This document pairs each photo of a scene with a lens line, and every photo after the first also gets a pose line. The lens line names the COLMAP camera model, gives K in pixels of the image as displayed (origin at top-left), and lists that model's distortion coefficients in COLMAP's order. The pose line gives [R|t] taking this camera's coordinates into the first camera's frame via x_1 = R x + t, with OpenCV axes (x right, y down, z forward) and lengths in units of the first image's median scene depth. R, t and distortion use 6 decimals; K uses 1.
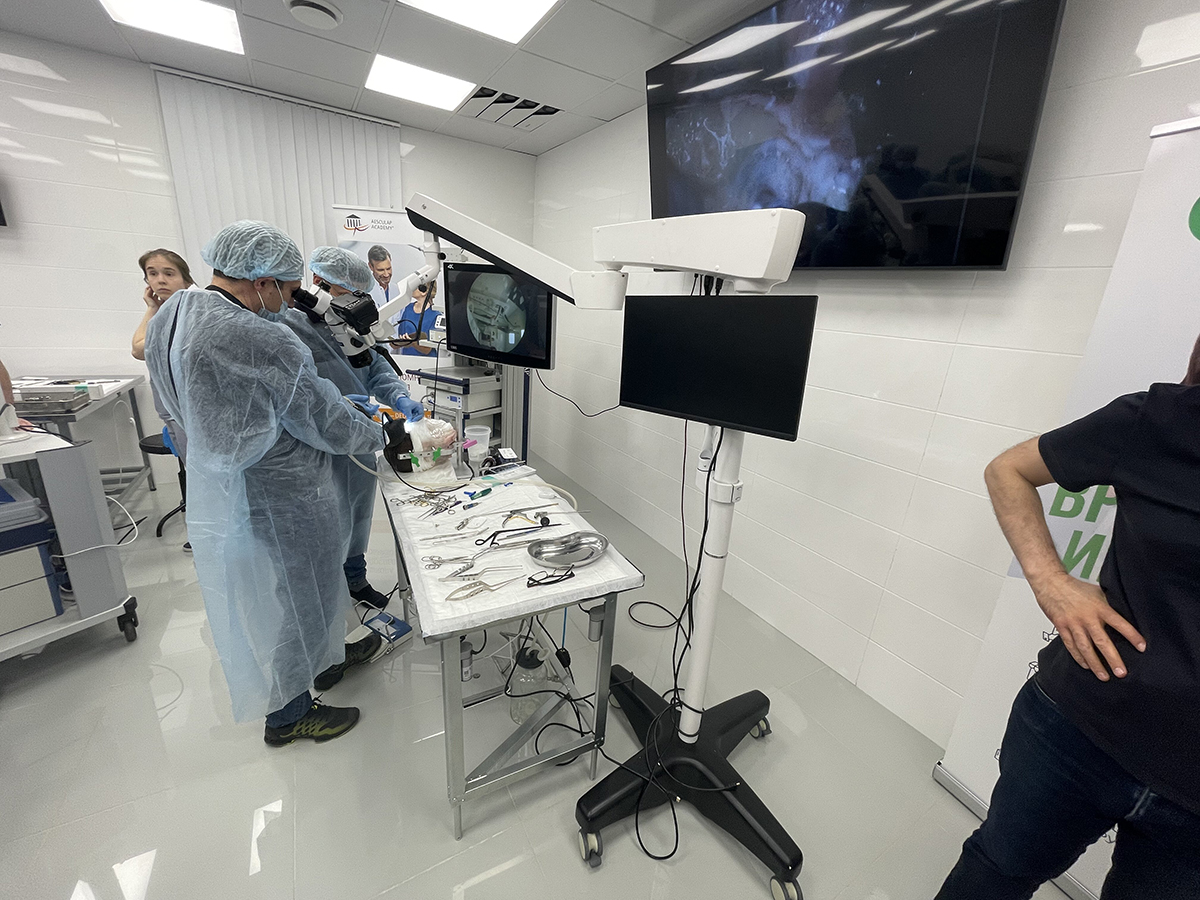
lens RADIAL K [[485.5, 0, 600.0], [0, 485.5, 450.0], [0, 0, 1]] dist [-0.000124, -0.000055]
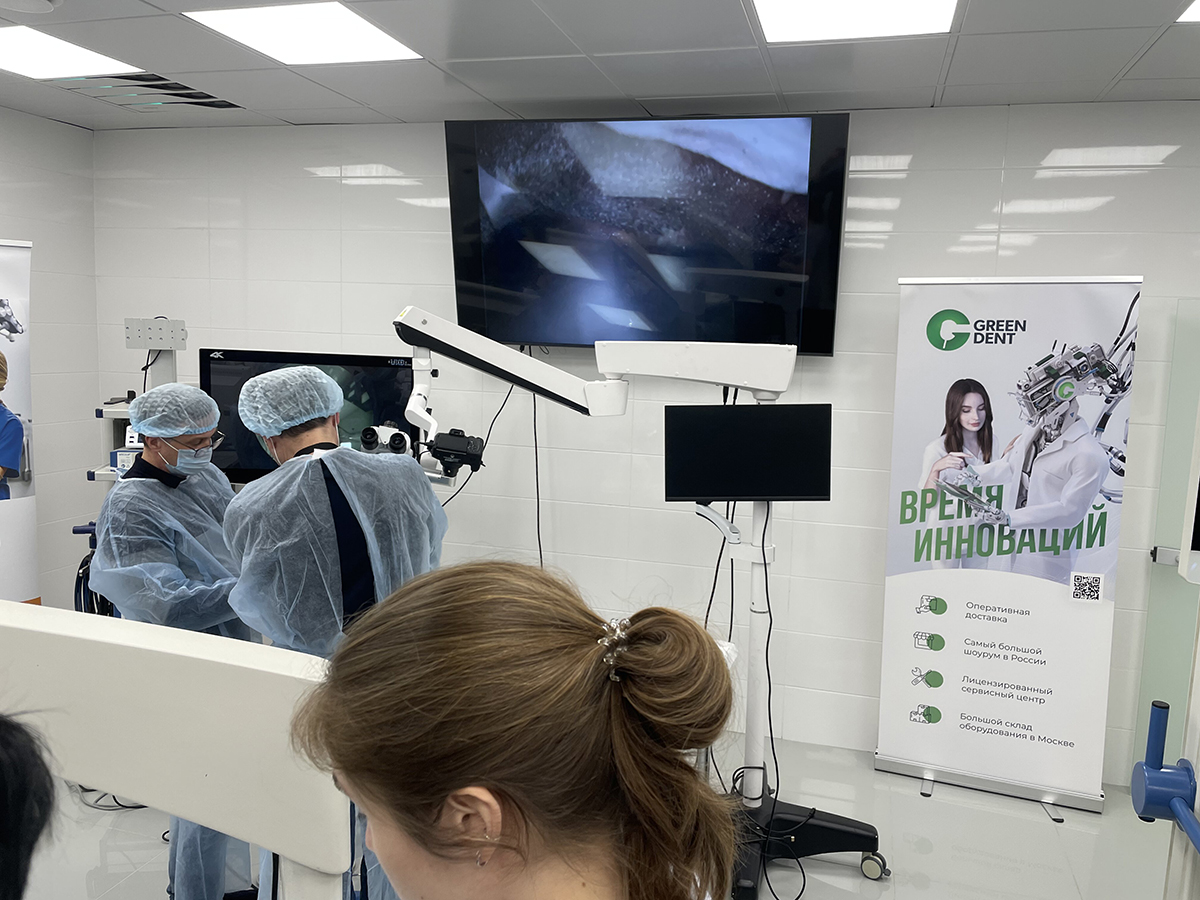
lens RADIAL K [[907.2, 0, 600.0], [0, 907.2, 450.0], [0, 0, 1]] dist [0.135663, 0.000237]
pose [[0.733087, -0.136683, 0.666259, -1.520717], [0.221098, 0.974285, -0.043400, -0.158490], [-0.643194, 0.179124, 0.744457, -0.490316]]
